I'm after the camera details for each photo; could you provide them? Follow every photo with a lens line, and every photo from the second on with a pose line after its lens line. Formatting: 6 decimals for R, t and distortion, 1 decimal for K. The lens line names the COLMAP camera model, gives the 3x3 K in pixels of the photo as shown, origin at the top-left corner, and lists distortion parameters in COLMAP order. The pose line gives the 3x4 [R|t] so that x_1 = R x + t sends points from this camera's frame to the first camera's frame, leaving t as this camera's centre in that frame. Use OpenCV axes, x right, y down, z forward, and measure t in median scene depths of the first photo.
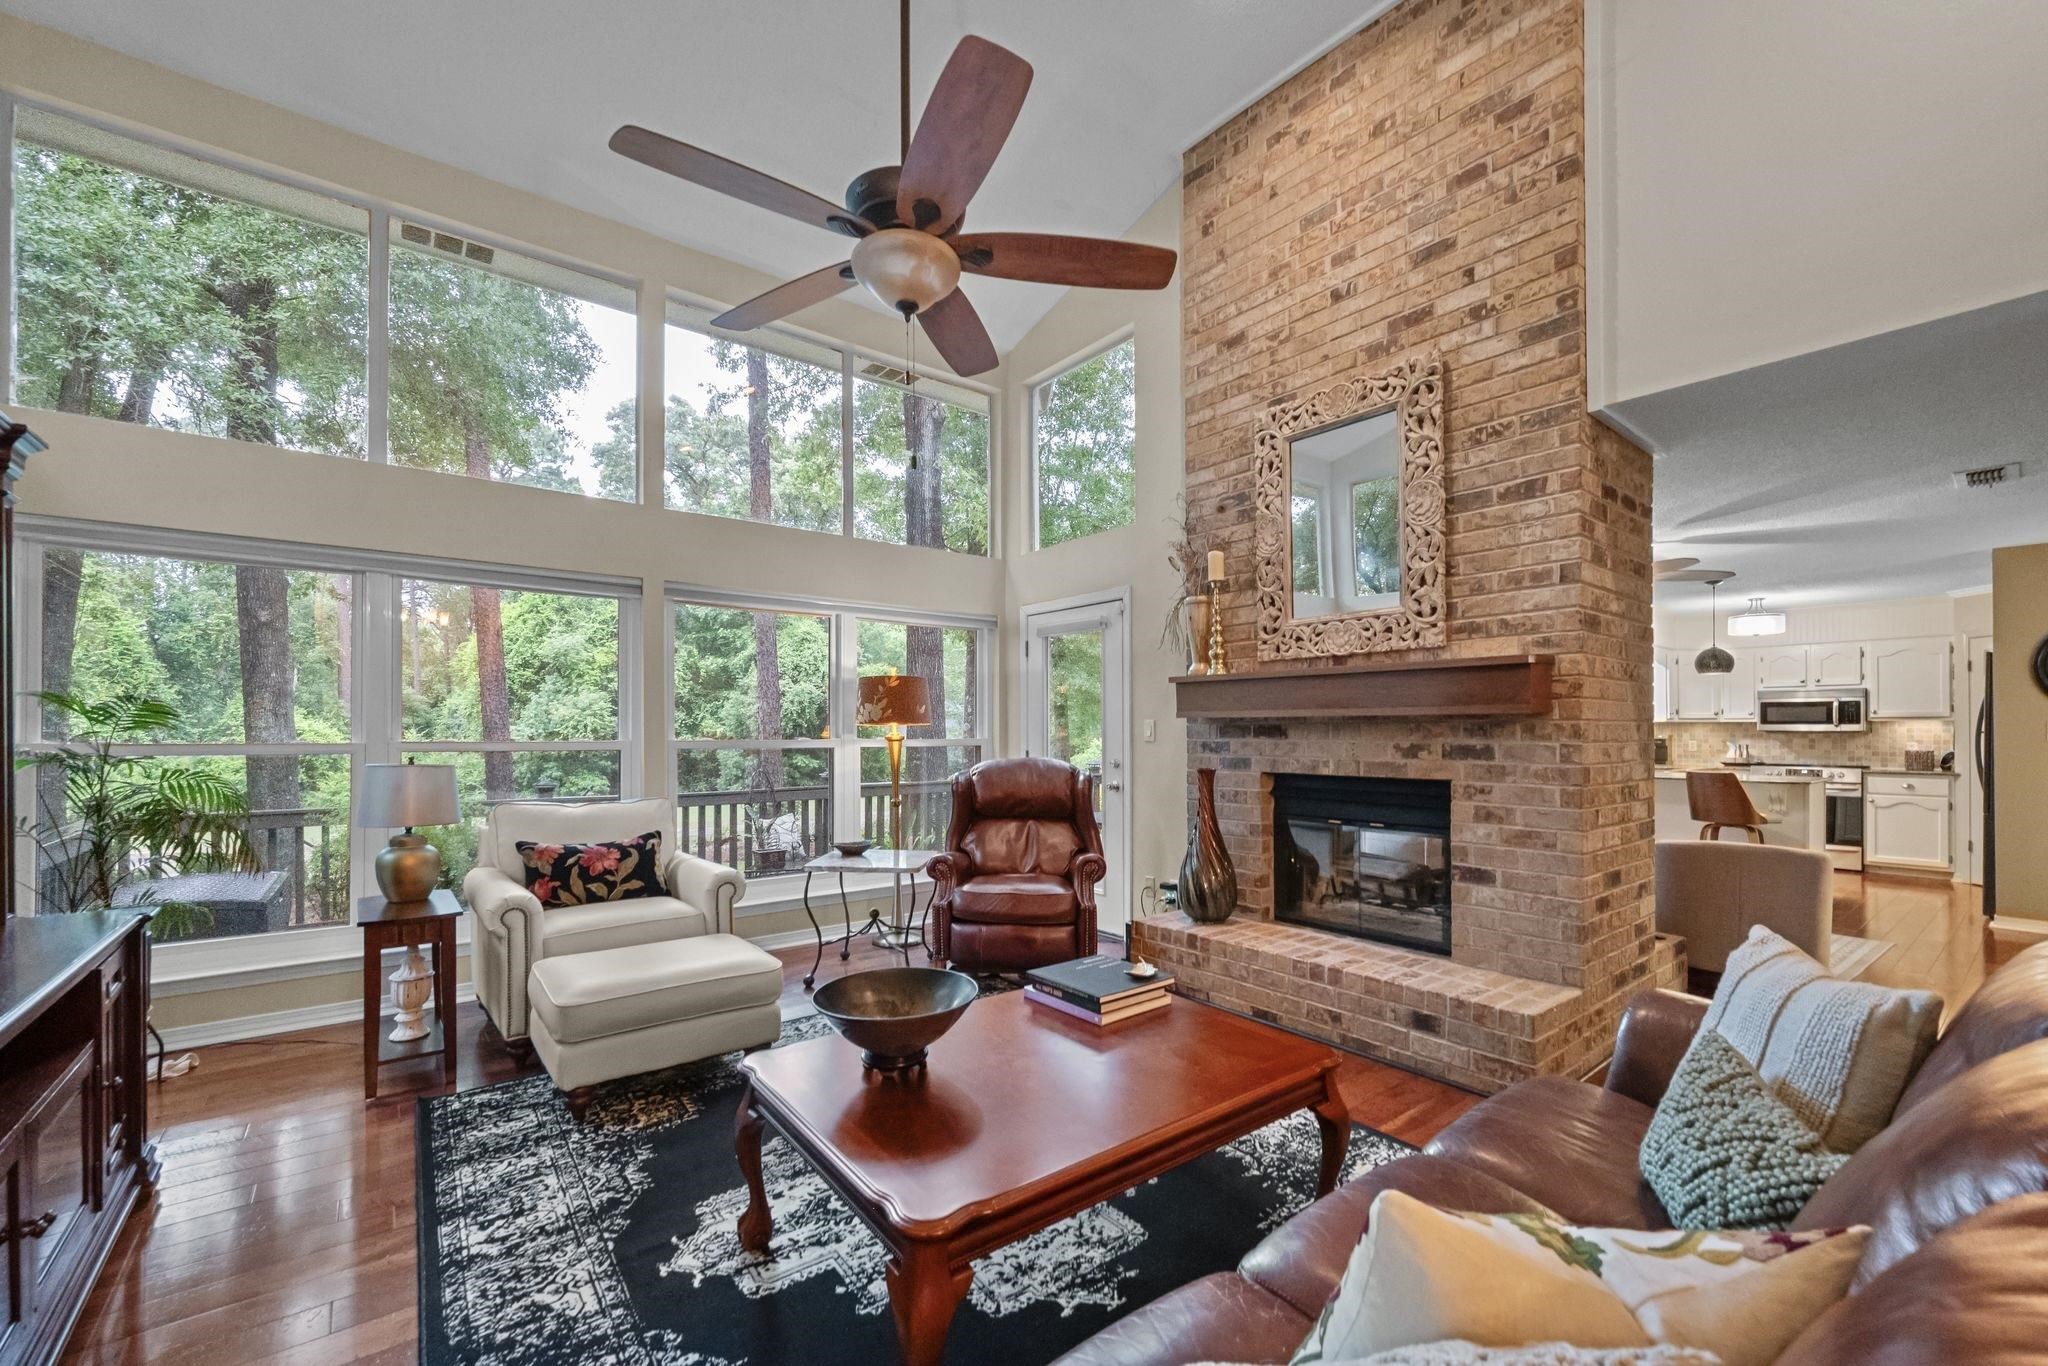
lens RADIAL K [[837.3, 0, 1025.0], [0, 837.3, 734.9], [0, 0, 1]] dist [-0.000161, 0.000108]
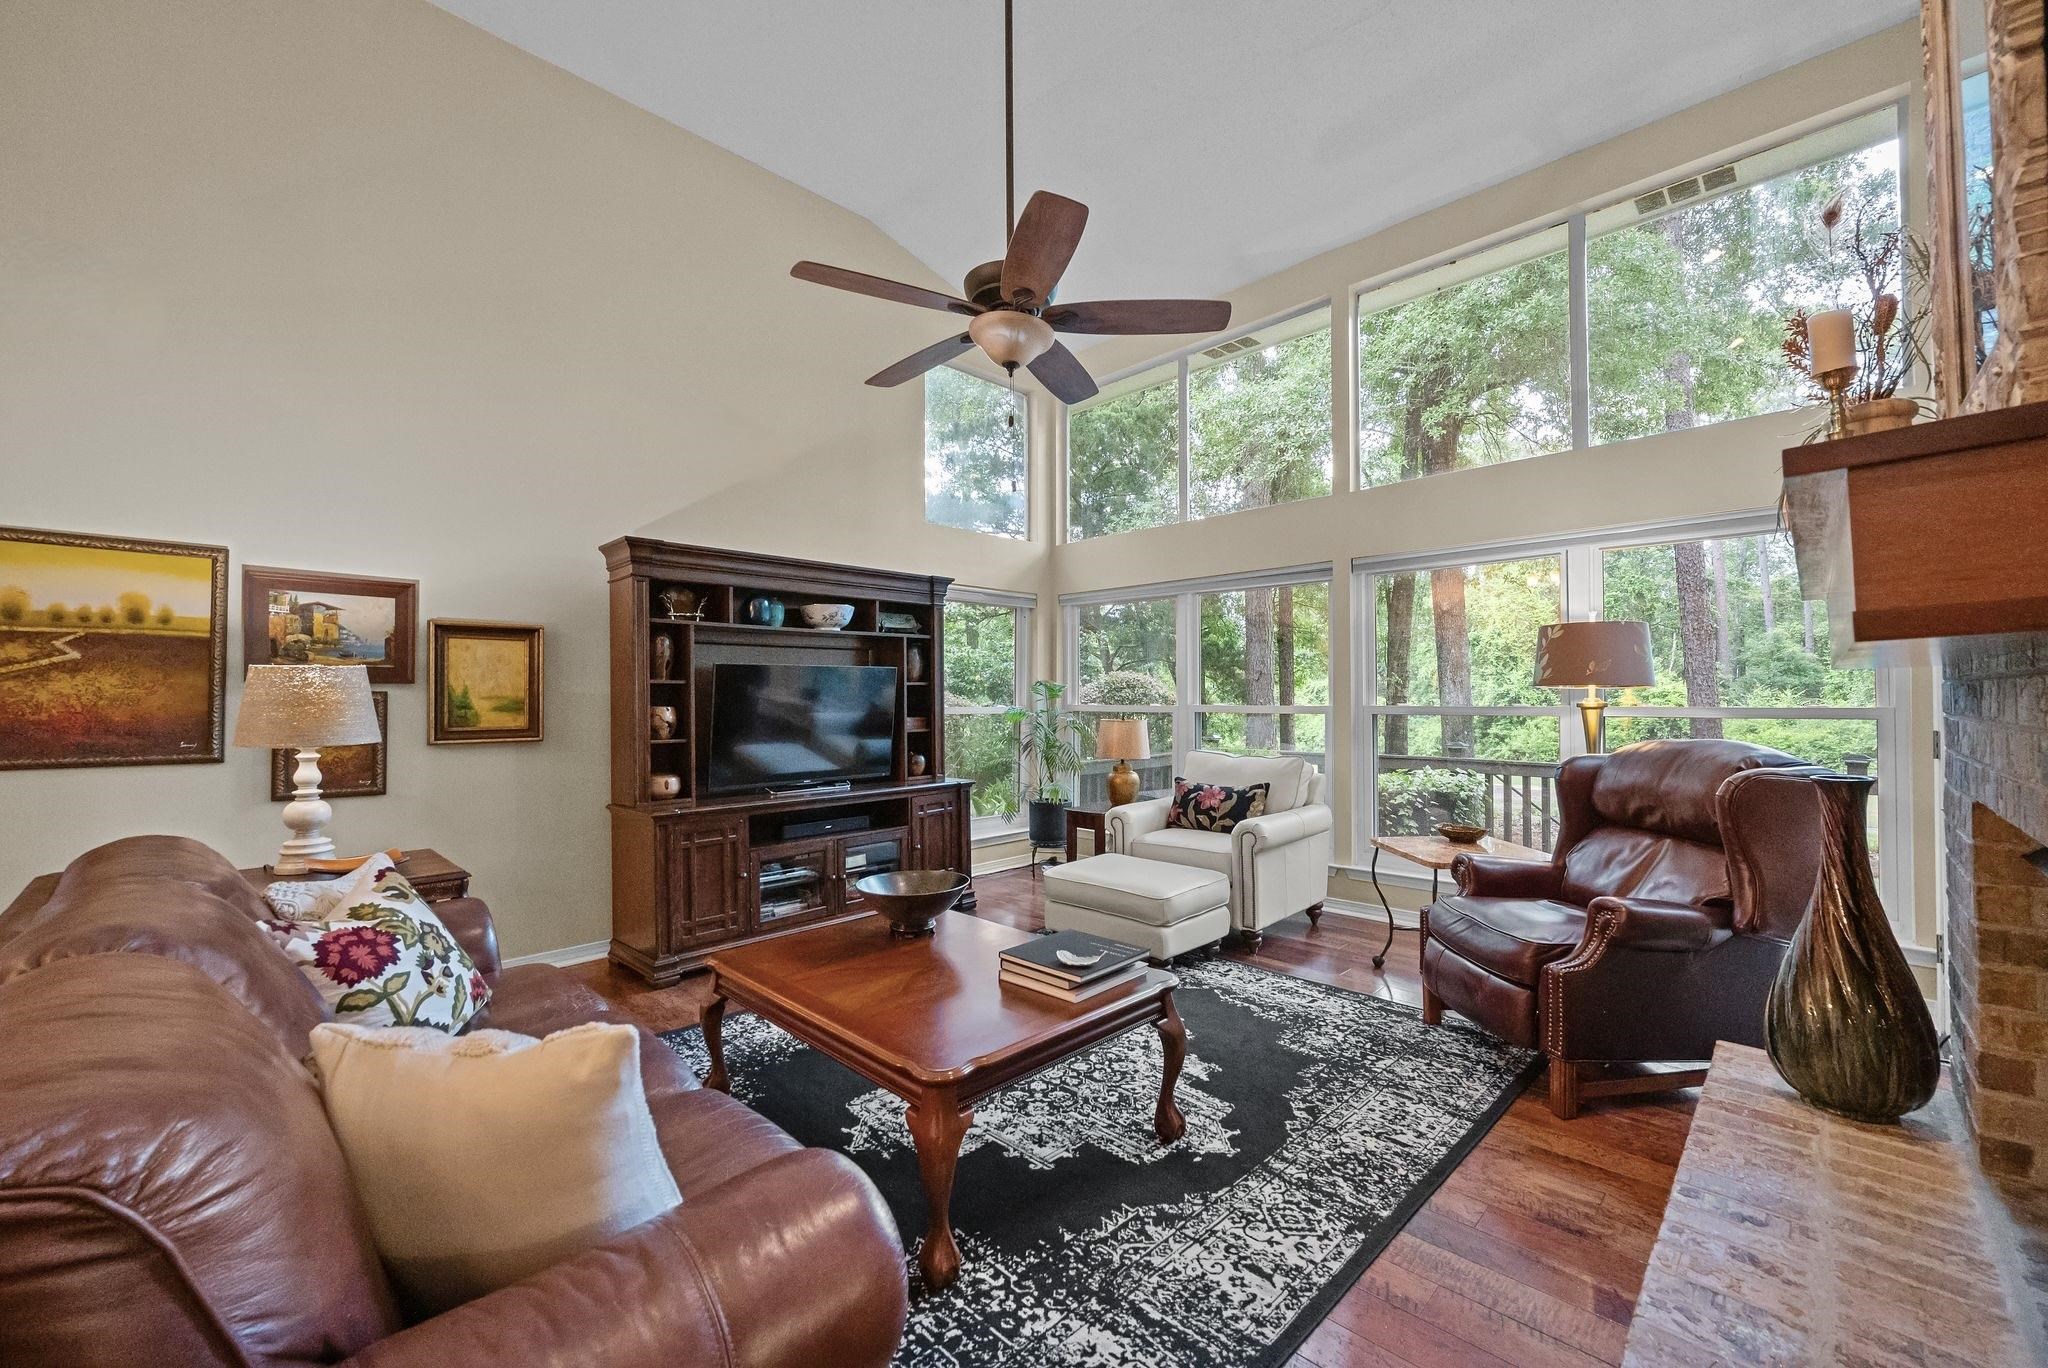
lens RADIAL K [[812.5, 0, 1024.0], [0, 812.5, 684.0], [0, 0, 1]] dist [-0.001338, -0.000043]
pose [[0.122529, -0.018423, -0.992294, 0.740872], [0.002843, 0.999830, -0.018211, -0.005026], [0.992461, -0.000590, 0.122561, 0.593460]]
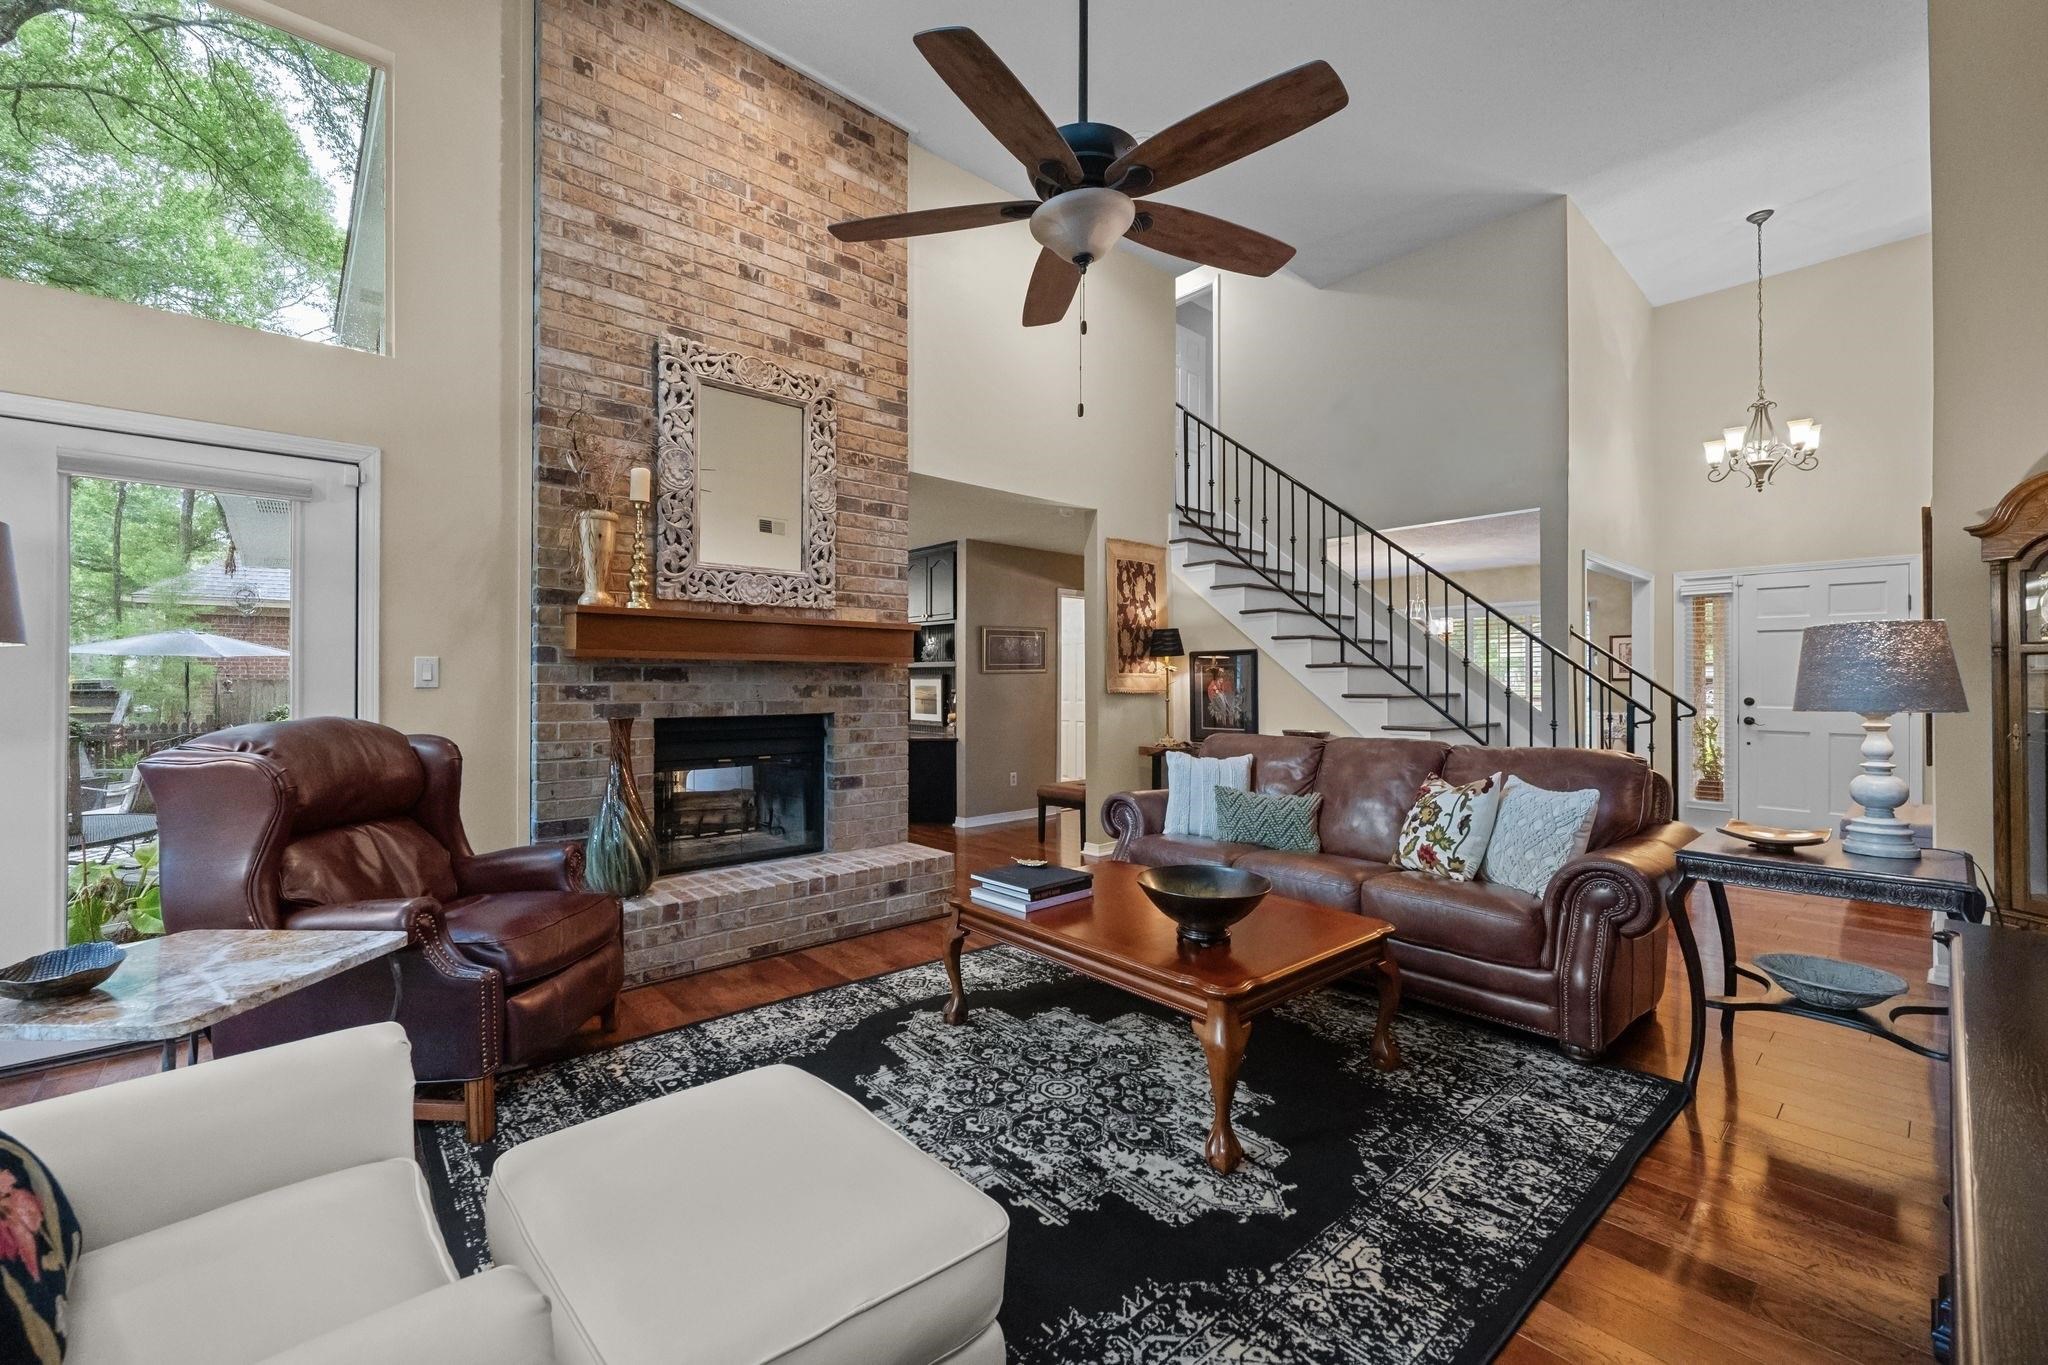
lens RADIAL K [[828.6, 0, 1024.0], [0, 828.6, 682.5], [0, 0, 1]] dist [-0.001690, -0.000080]
pose [[-0.064118, 0.001047, 0.997942, -0.787961], [0.004308, 0.999990, -0.000772, 0.009026], [-0.997933, 0.004250, -0.064122, 0.780790]]
